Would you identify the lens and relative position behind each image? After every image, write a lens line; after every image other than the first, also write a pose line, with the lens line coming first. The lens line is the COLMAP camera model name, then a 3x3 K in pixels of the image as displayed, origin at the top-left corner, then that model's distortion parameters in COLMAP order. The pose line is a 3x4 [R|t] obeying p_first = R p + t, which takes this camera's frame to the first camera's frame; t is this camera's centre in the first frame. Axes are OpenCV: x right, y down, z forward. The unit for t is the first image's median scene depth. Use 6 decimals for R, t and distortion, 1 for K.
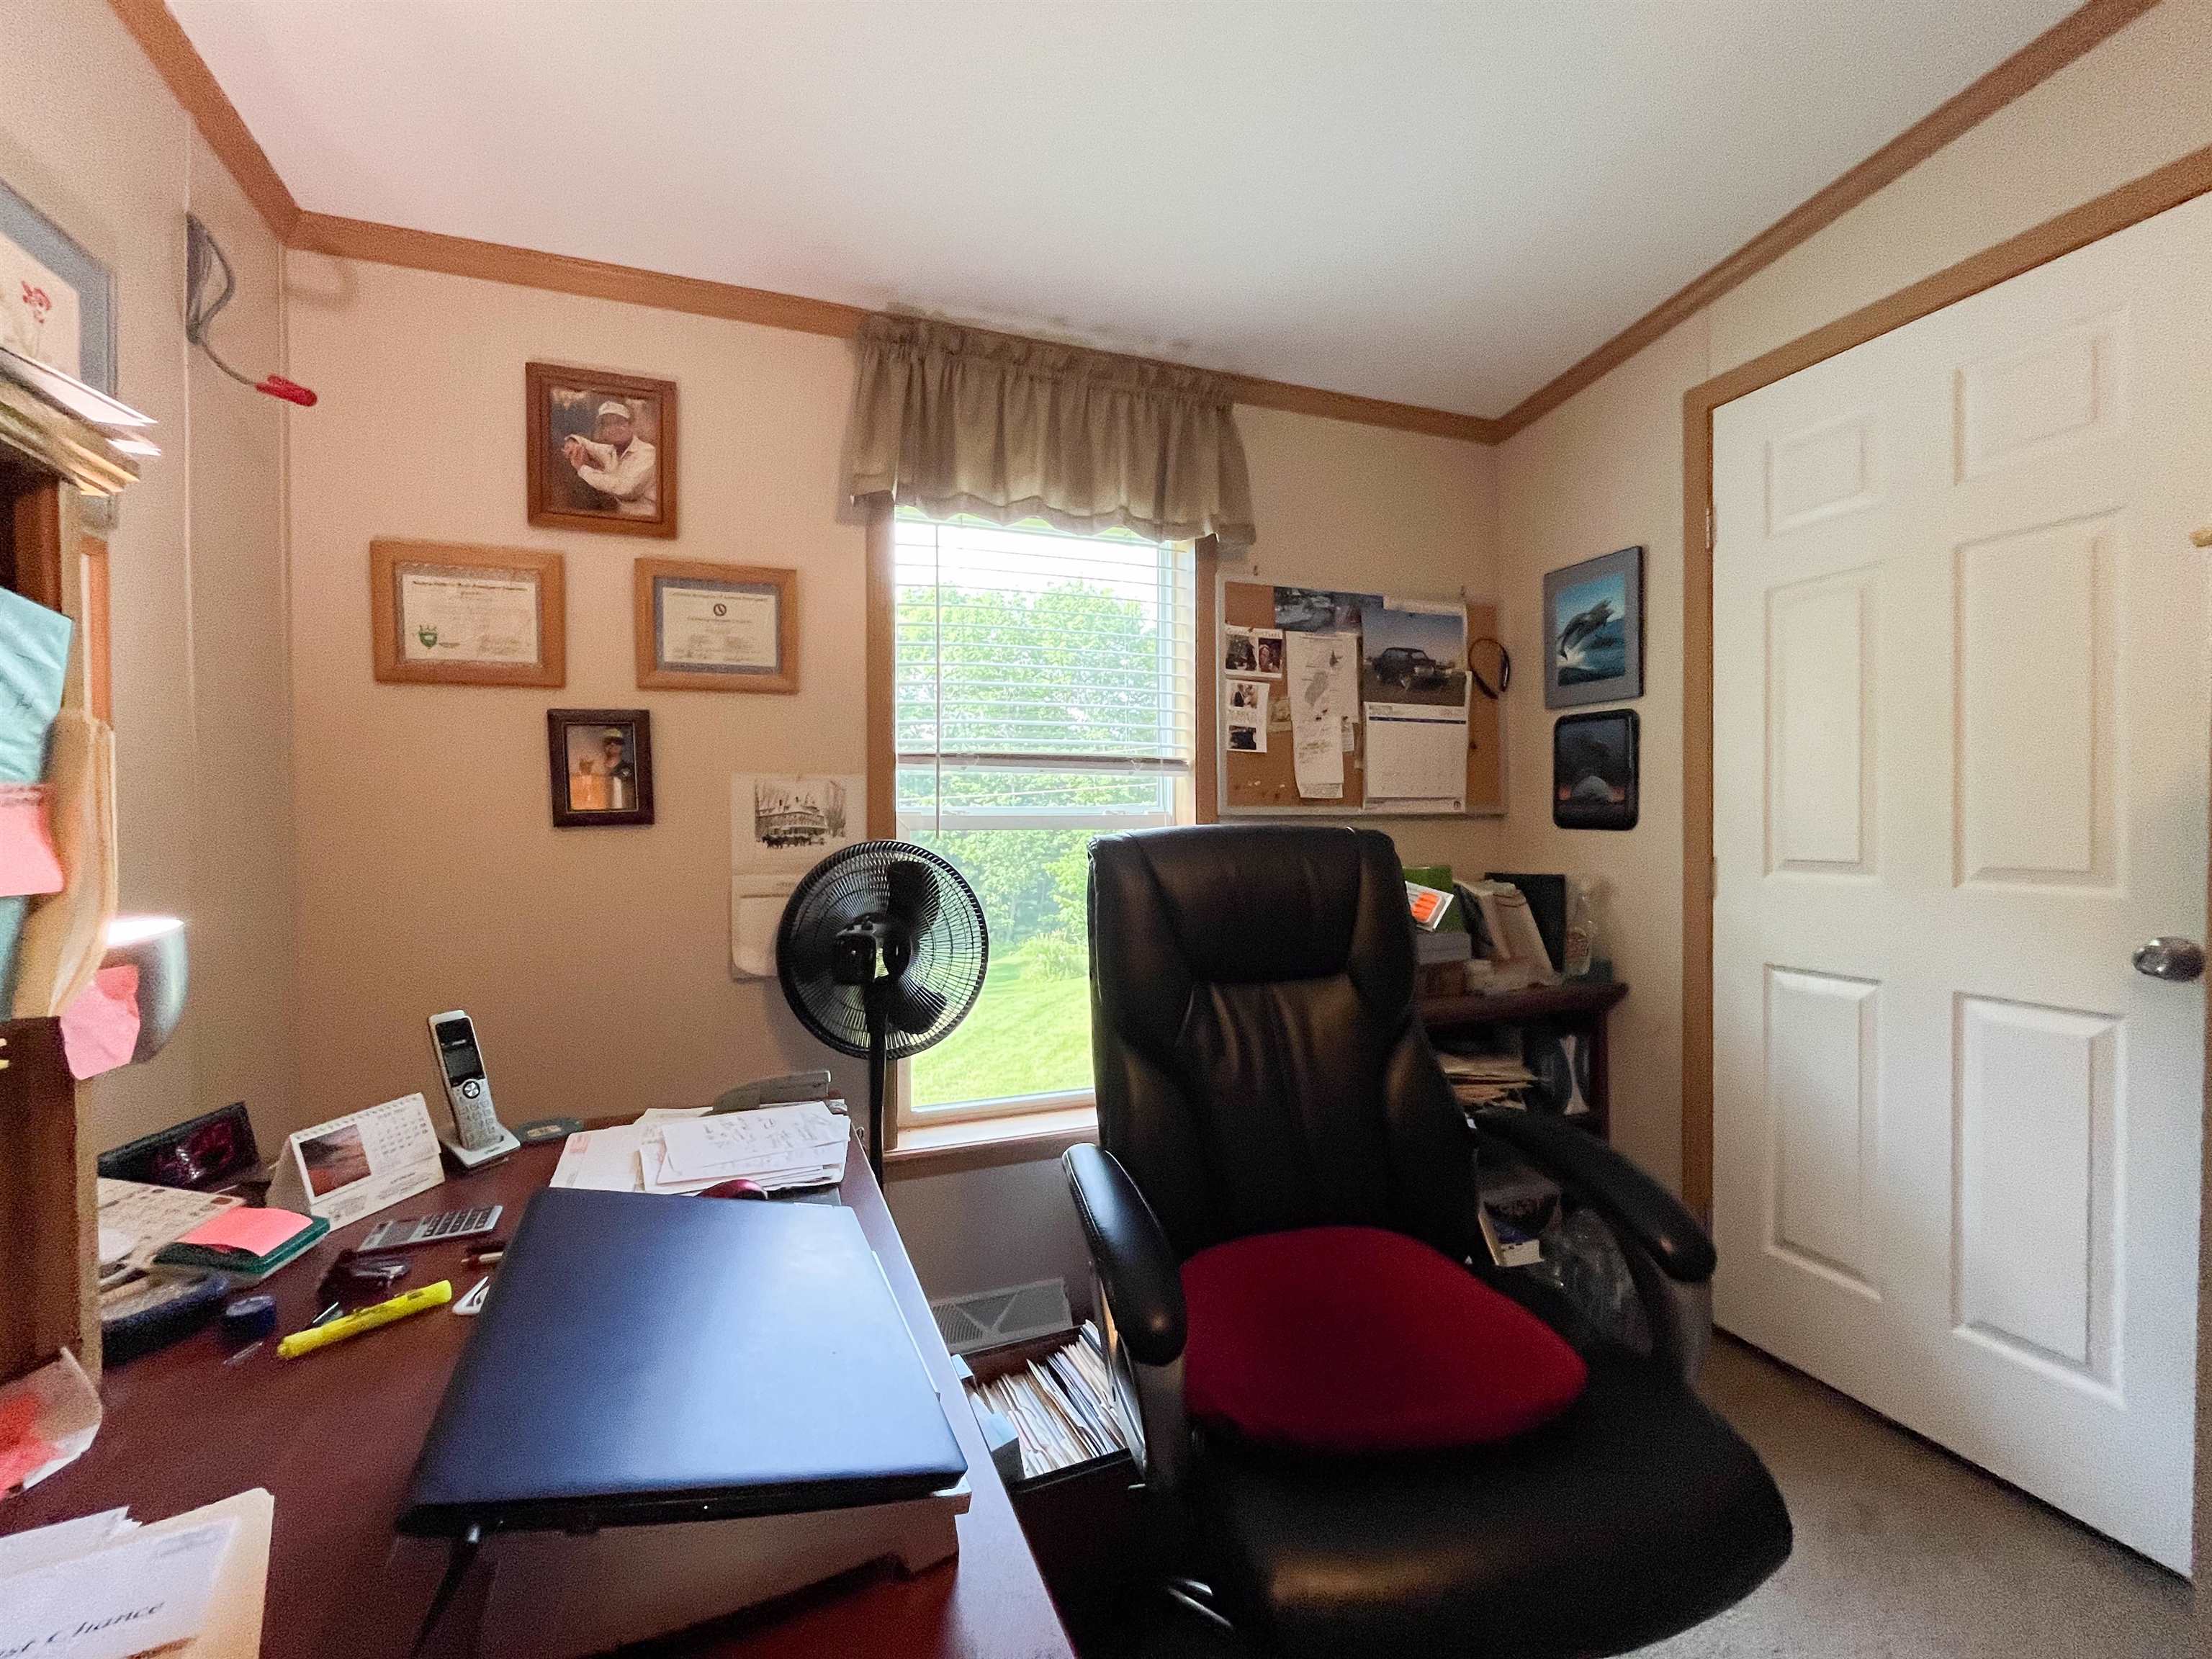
lens RADIAL K [[903.2, 0, 1098.4], [0, 903.2, 824.6], [0, 0, 1]] dist [-0.001260, -0.000350]
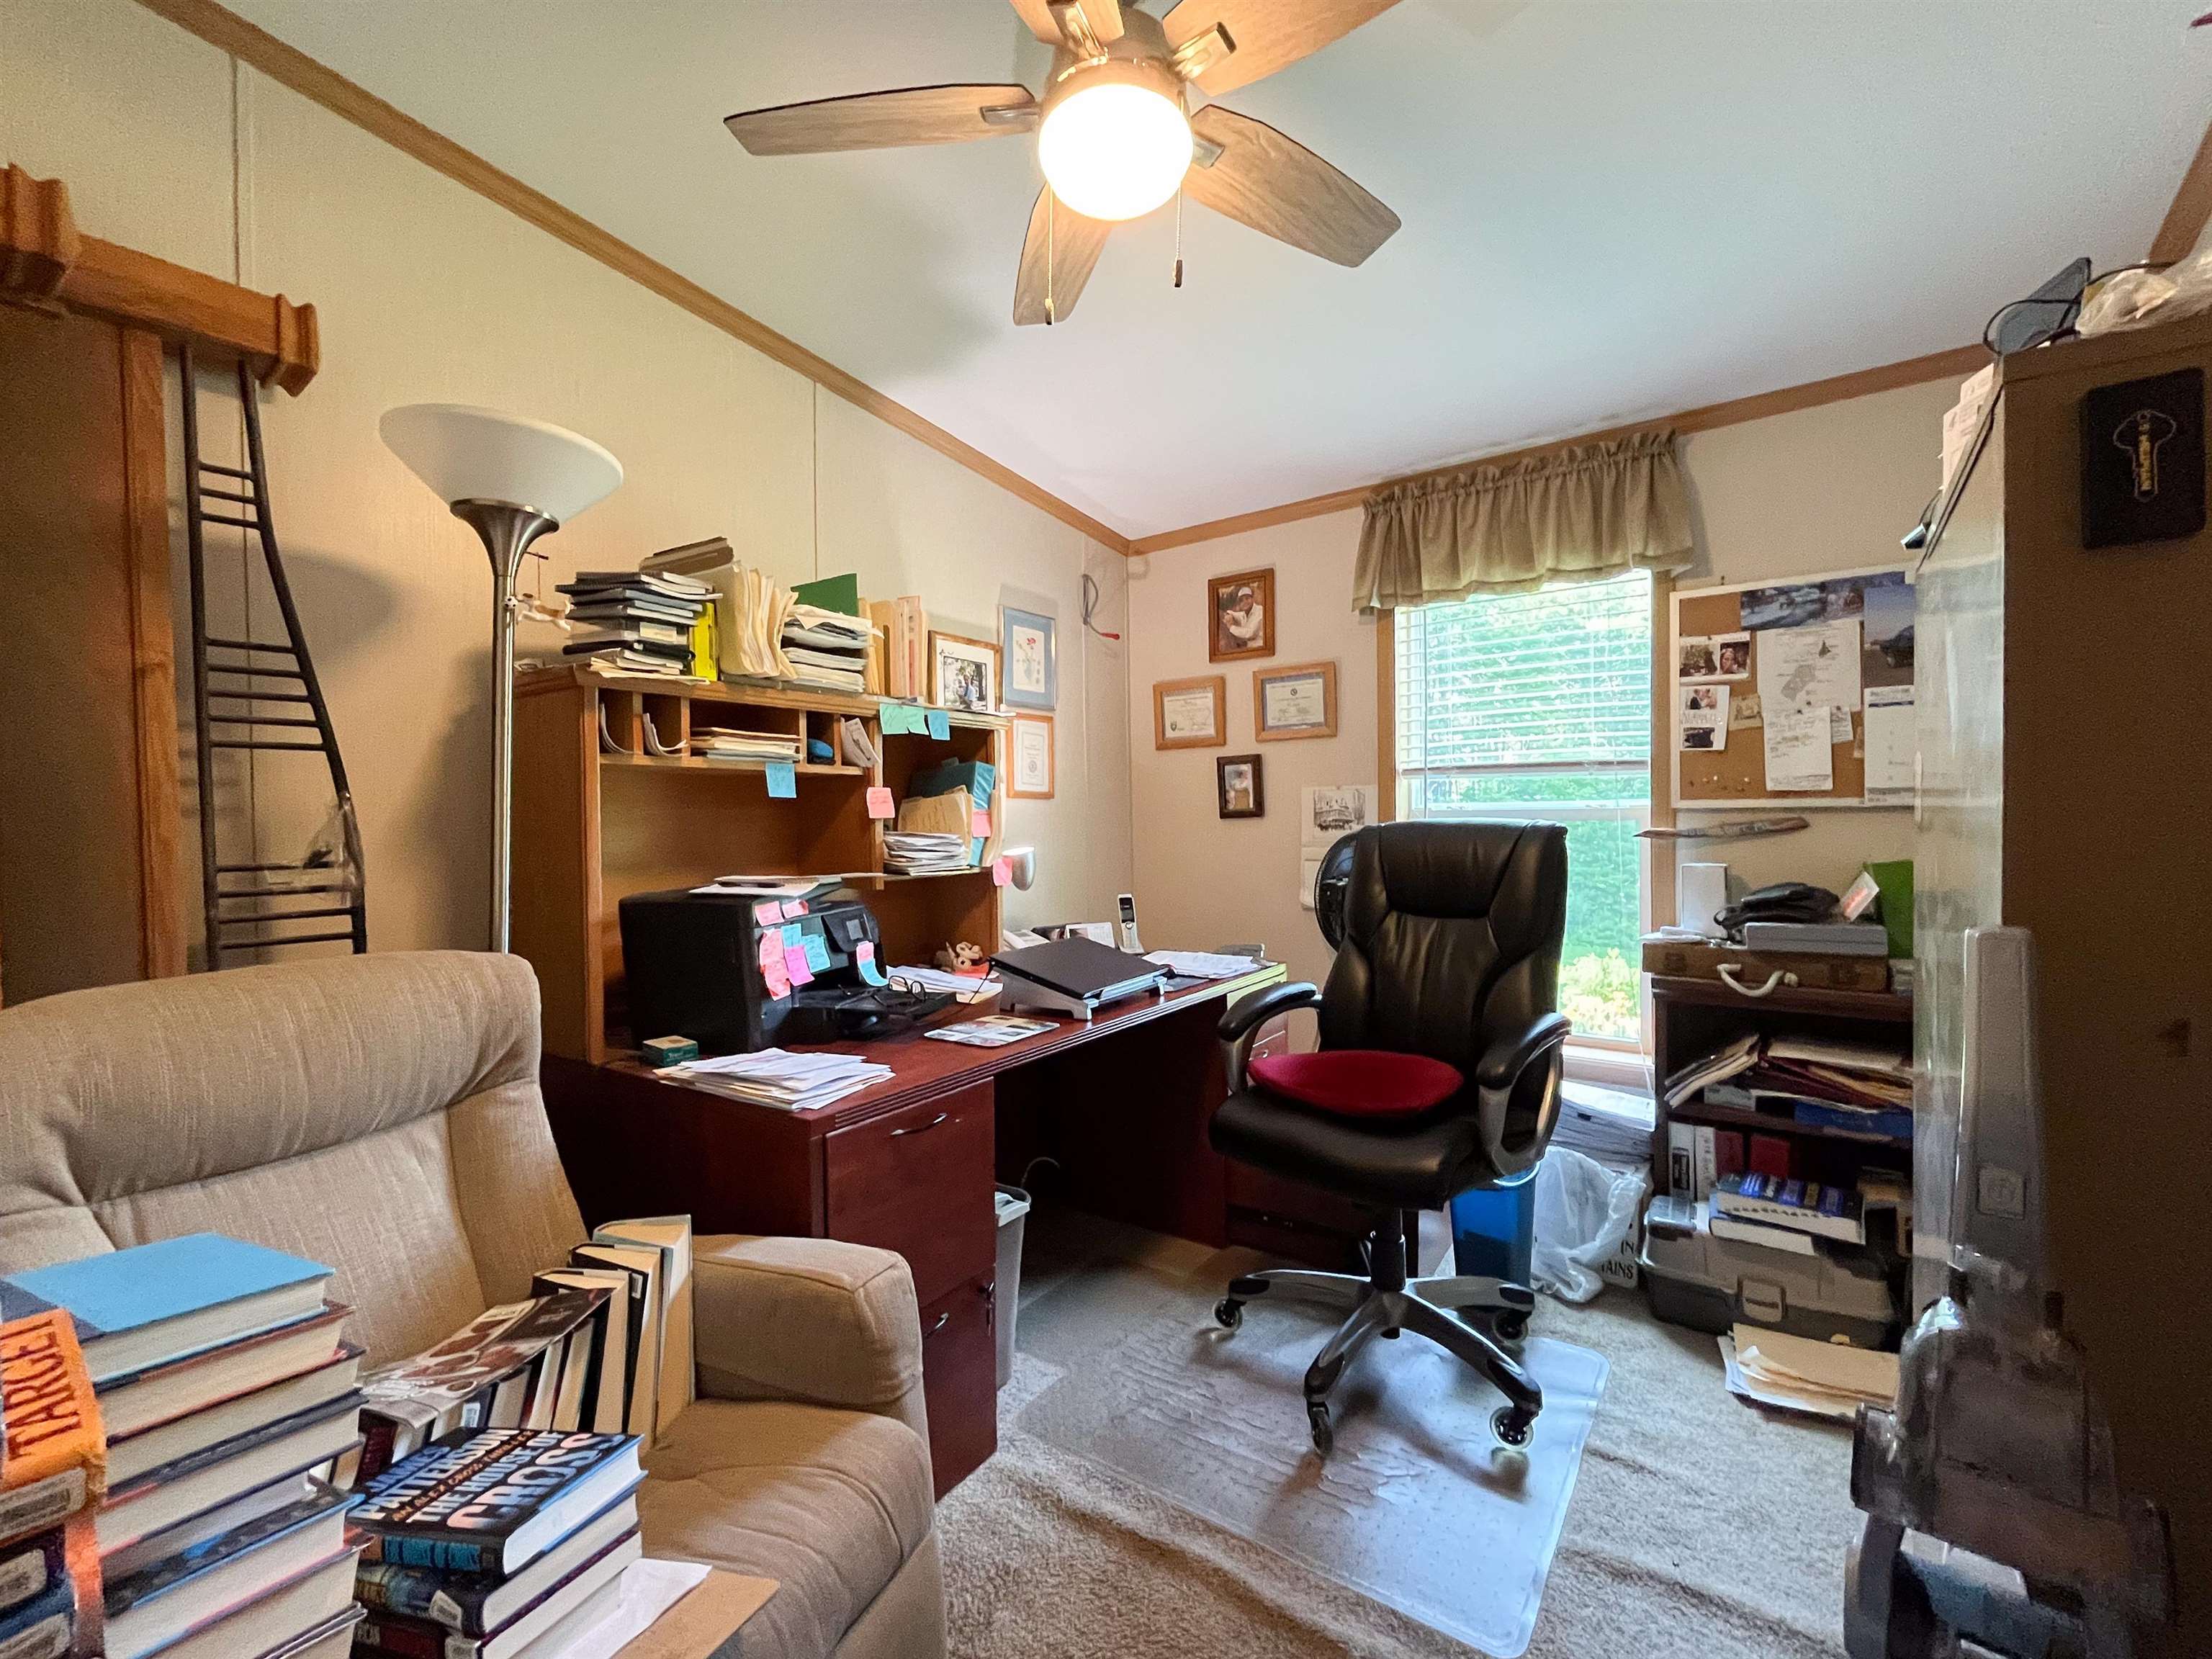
lens RADIAL K [[892.7, 0, 1106.0], [0, 892.7, 829.5], [0, 0, 1]] dist [0.000223, -0.000051]
pose [[0.564573, 0.010496, -0.825316, 0.742379], [0.002854, 0.999888, 0.014669, -0.002322], [0.825378, -0.010638, 0.564480, -0.243753]]
